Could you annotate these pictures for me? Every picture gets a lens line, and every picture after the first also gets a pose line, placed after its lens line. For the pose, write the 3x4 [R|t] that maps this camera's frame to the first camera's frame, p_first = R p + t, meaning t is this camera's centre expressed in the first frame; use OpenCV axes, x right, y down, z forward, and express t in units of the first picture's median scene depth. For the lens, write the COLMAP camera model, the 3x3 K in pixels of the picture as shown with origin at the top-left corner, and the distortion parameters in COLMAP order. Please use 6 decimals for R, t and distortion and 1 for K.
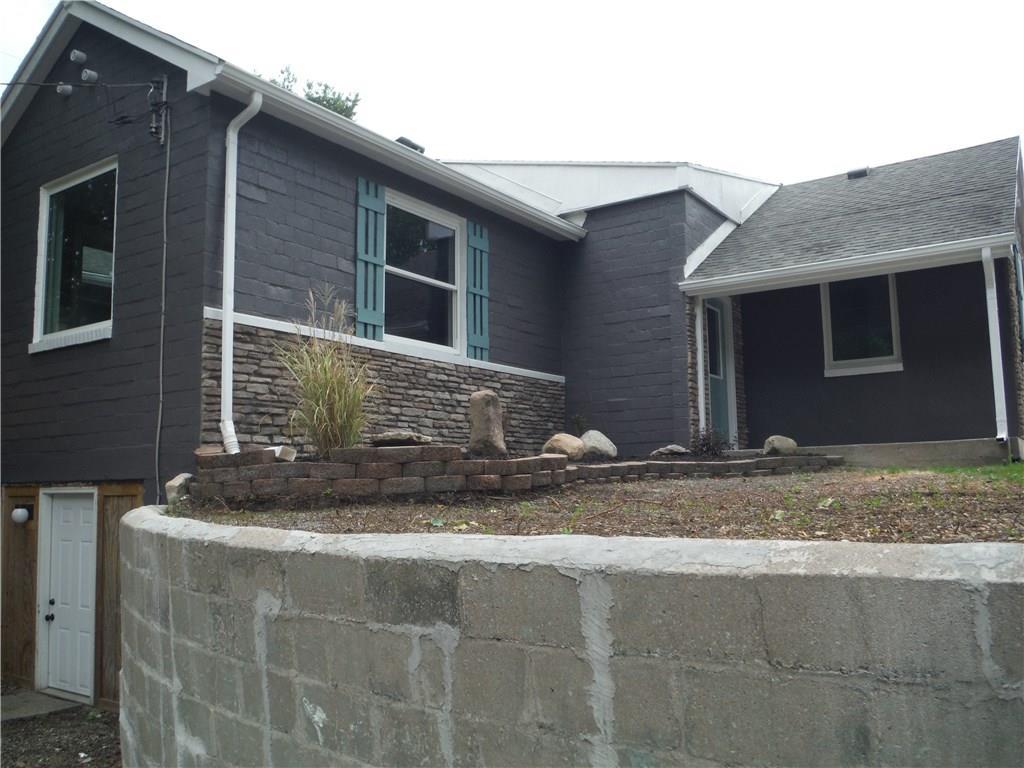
lens RADIAL K [[864.6, 0, 514.6], [0, 864.6, 390.9], [0, 0, 1]] dist [-0.064465, 0.017502]
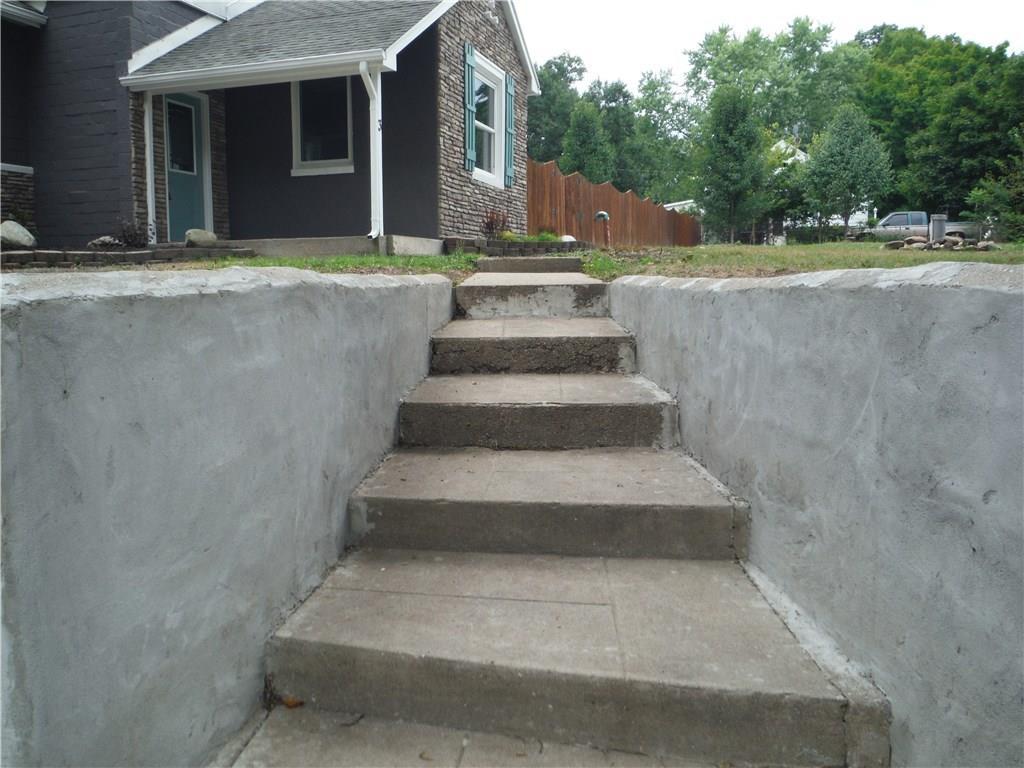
lens RADIAL K [[864.6, 0, 514.6], [0, 864.6, 390.9], [0, 0, 1]] dist [-0.064465, 0.017502]
pose [[0.959168, -0.026066, 0.281634, 0.342271], [-0.040010, 0.973227, 0.226337, -0.009303], [-0.279993, -0.228364, 0.932445, -0.155693]]
